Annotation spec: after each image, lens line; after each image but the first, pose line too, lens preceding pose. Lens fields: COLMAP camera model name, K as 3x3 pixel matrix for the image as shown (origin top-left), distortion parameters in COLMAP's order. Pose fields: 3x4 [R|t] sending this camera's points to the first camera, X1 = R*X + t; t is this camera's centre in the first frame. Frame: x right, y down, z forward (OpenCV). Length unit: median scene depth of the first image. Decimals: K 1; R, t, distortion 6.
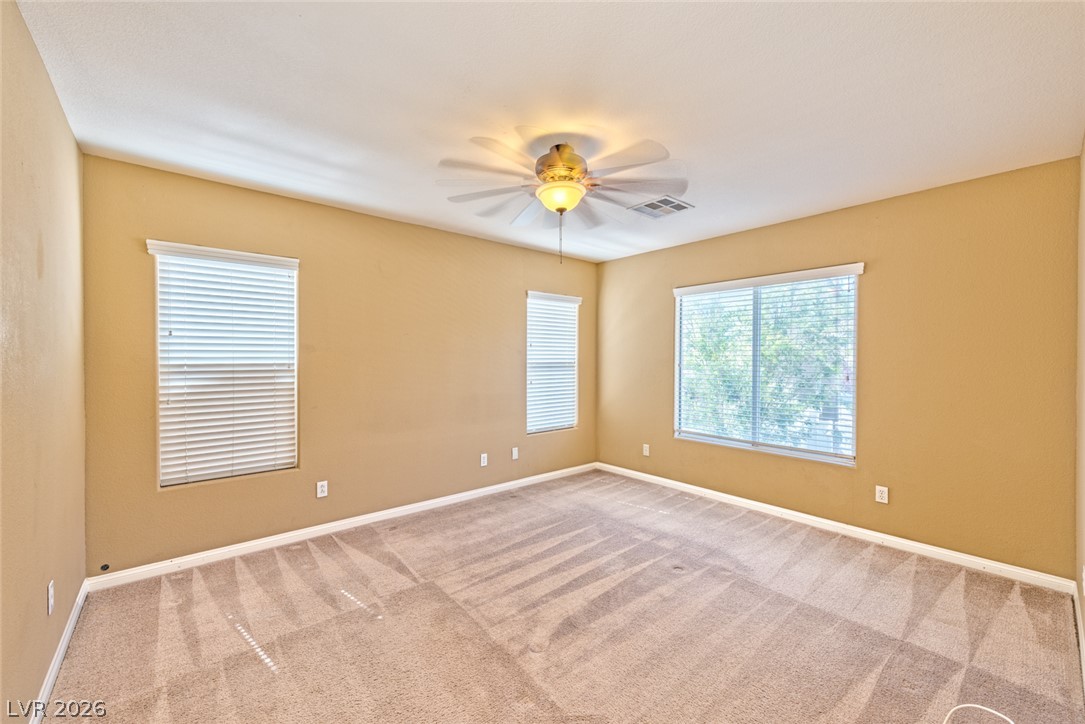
lens RADIAL K [[429.3, 0, 538.3], [0, 429.3, 360.6], [0, 0, 1]] dist [0.000434, -0.000003]
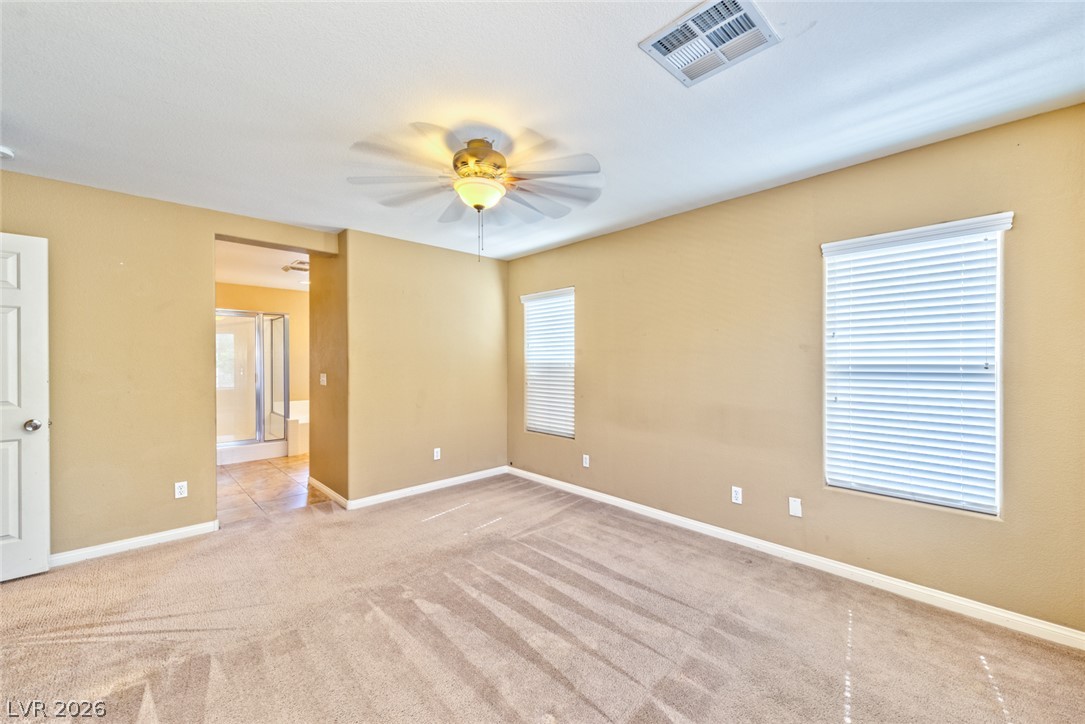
lens RADIAL K [[423.7, 0, 544.0], [0, 423.7, 358.2], [0, 0, 1]] dist [0.000754, 0.000004]
pose [[0.051914, -0.004904, -0.998640, 0.765435], [-0.002970, 0.999983, -0.005065, -0.000624], [0.998647, 0.003229, 0.051899, 0.818449]]
